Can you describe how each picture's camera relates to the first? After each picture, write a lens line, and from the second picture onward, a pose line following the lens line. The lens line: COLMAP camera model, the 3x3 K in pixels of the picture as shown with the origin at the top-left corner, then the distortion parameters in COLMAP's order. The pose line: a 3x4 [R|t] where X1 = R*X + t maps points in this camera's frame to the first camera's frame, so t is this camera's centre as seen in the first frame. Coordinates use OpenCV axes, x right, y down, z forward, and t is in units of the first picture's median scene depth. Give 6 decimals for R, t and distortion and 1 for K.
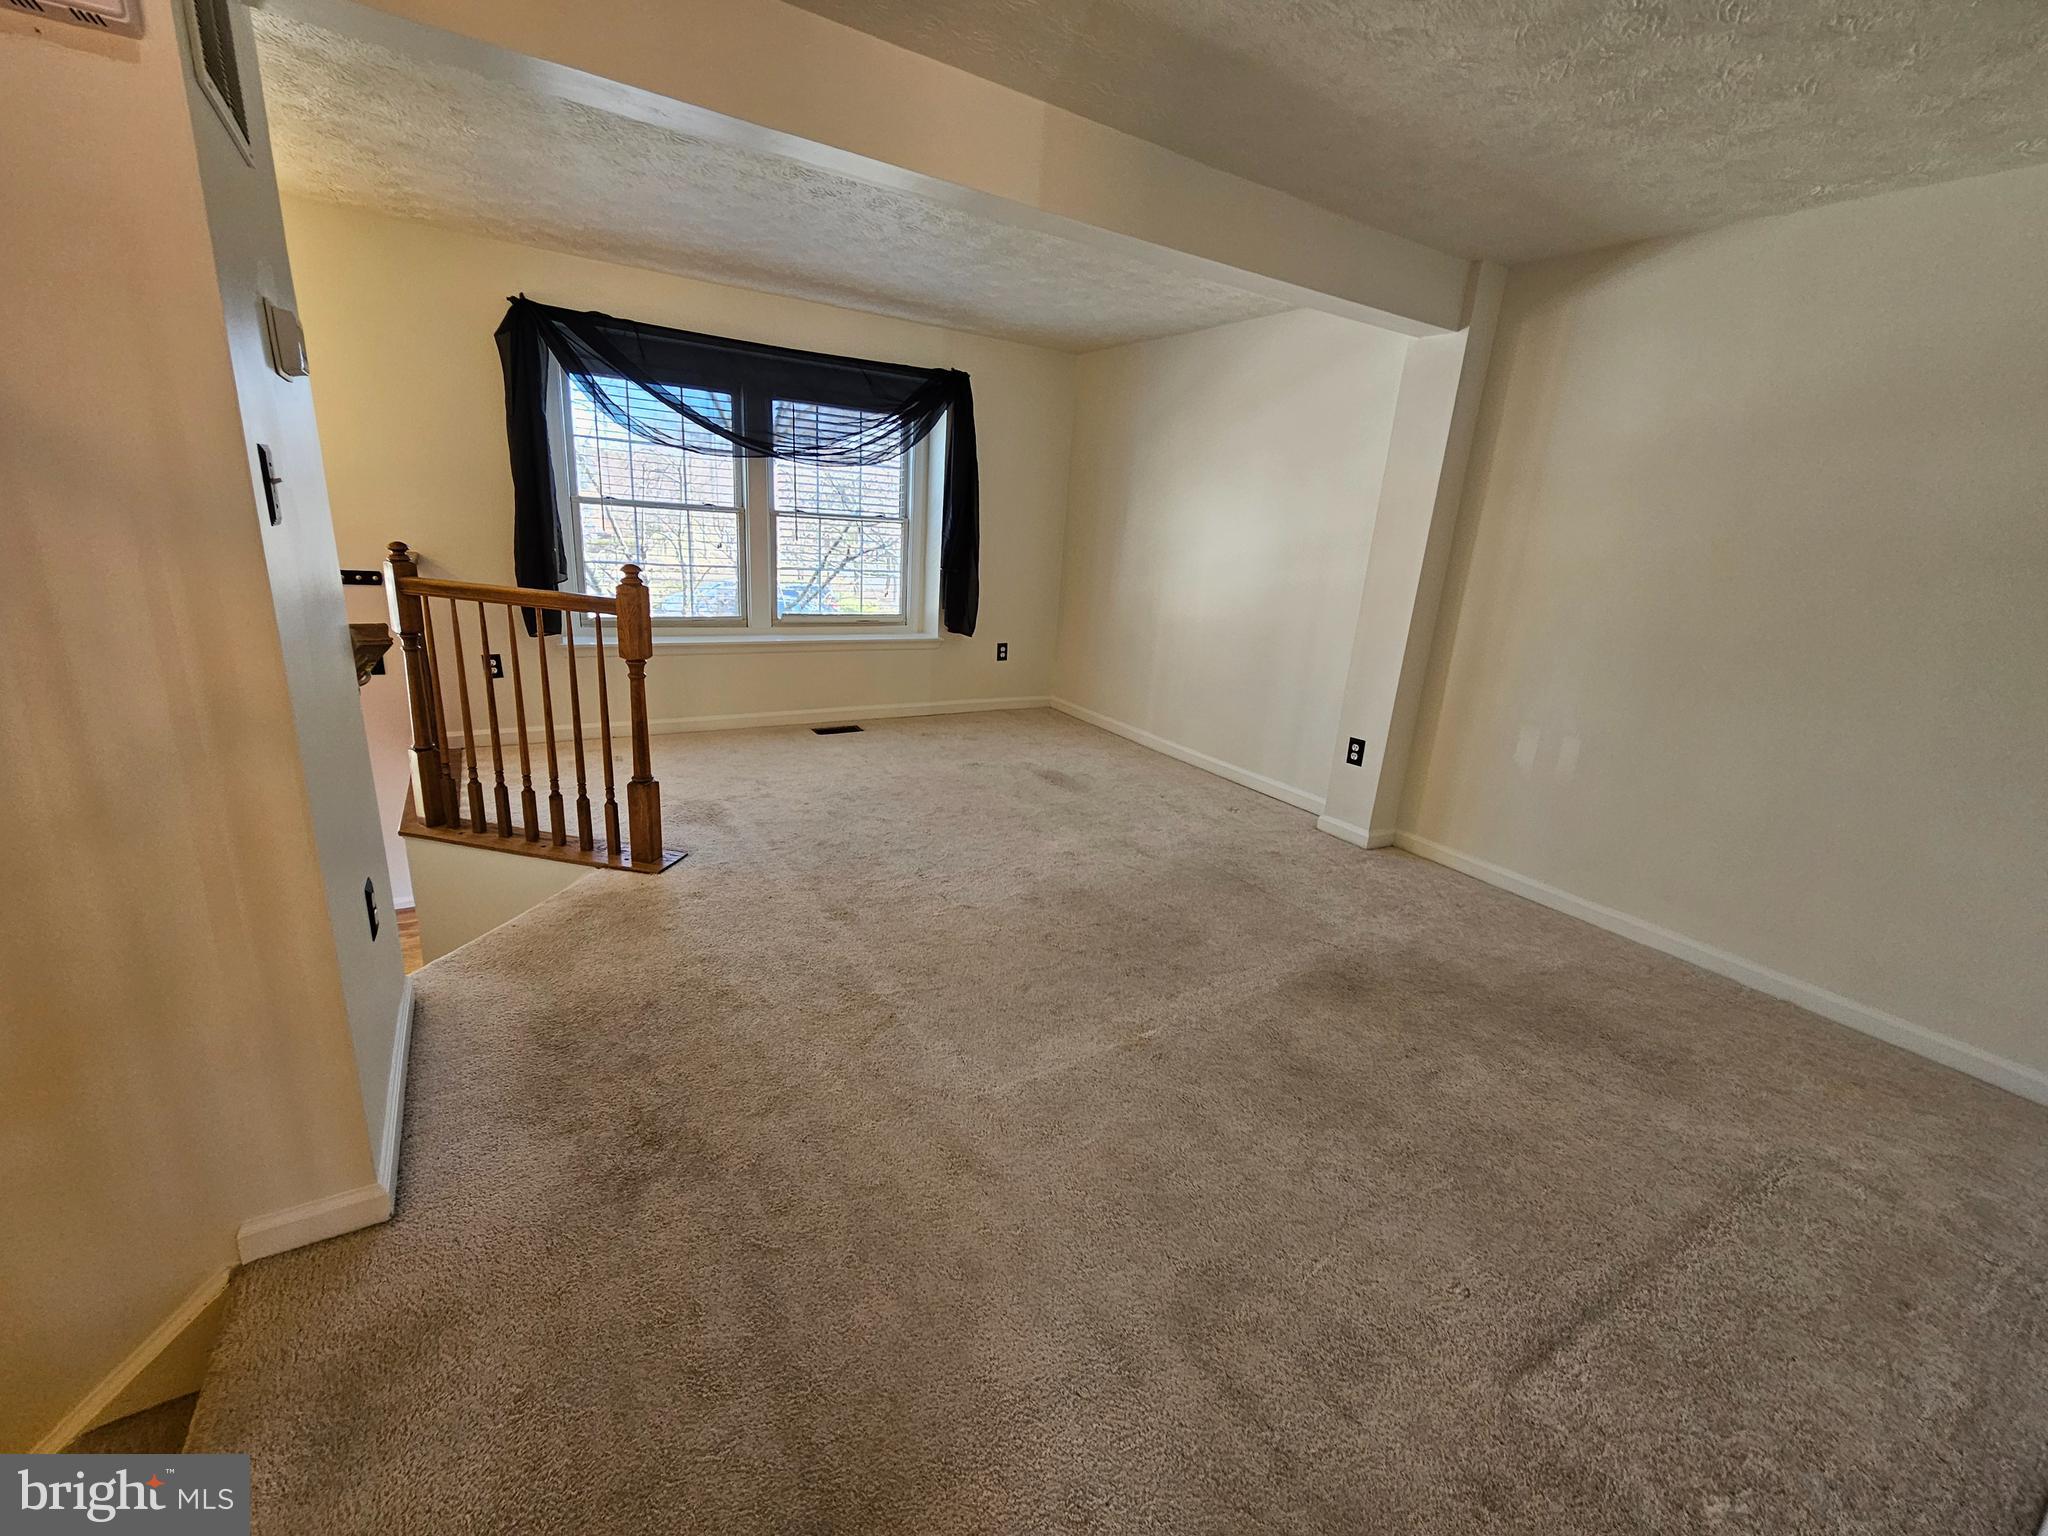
lens RADIAL K [[835.0, 0, 1019.8], [0, 835.0, 771.5], [0, 0, 1]] dist [0.001264, -0.000207]
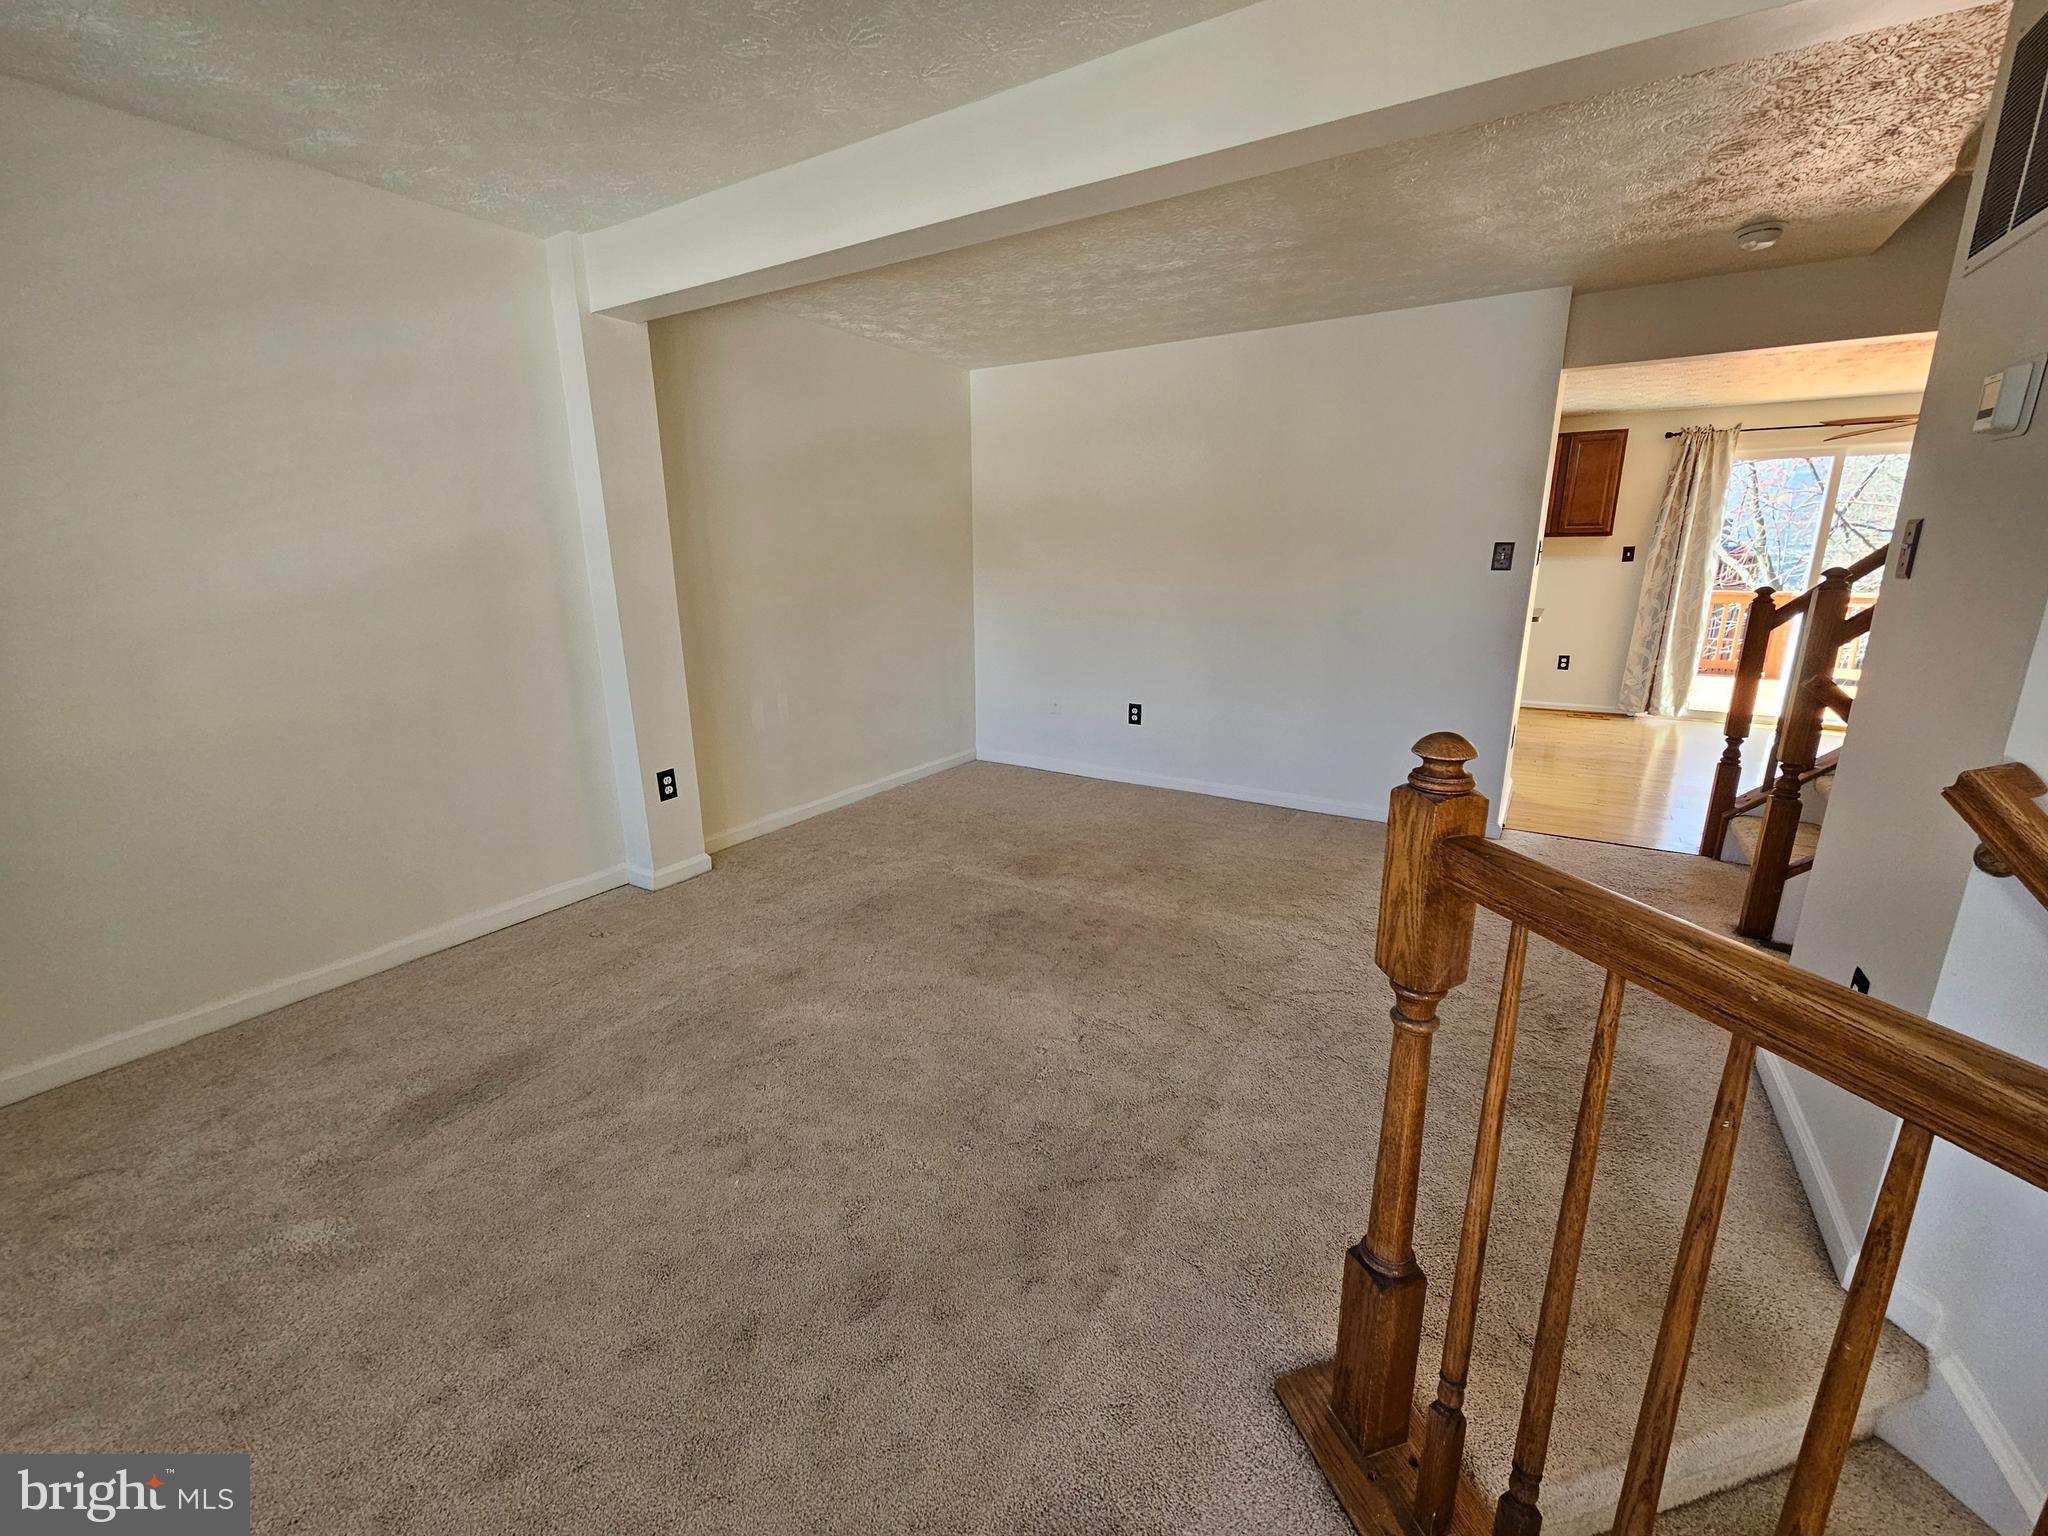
lens RADIAL K [[835.0, 0, 1019.8], [0, 835.0, 771.5], [0, 0, 1]] dist [0.001264, -0.000207]
pose [[-0.445149, -0.254103, 0.858647, -0.460612], [0.272780, 0.874838, 0.400312, -0.257609], [-0.852897, 0.412420, -0.320119, 0.911682]]
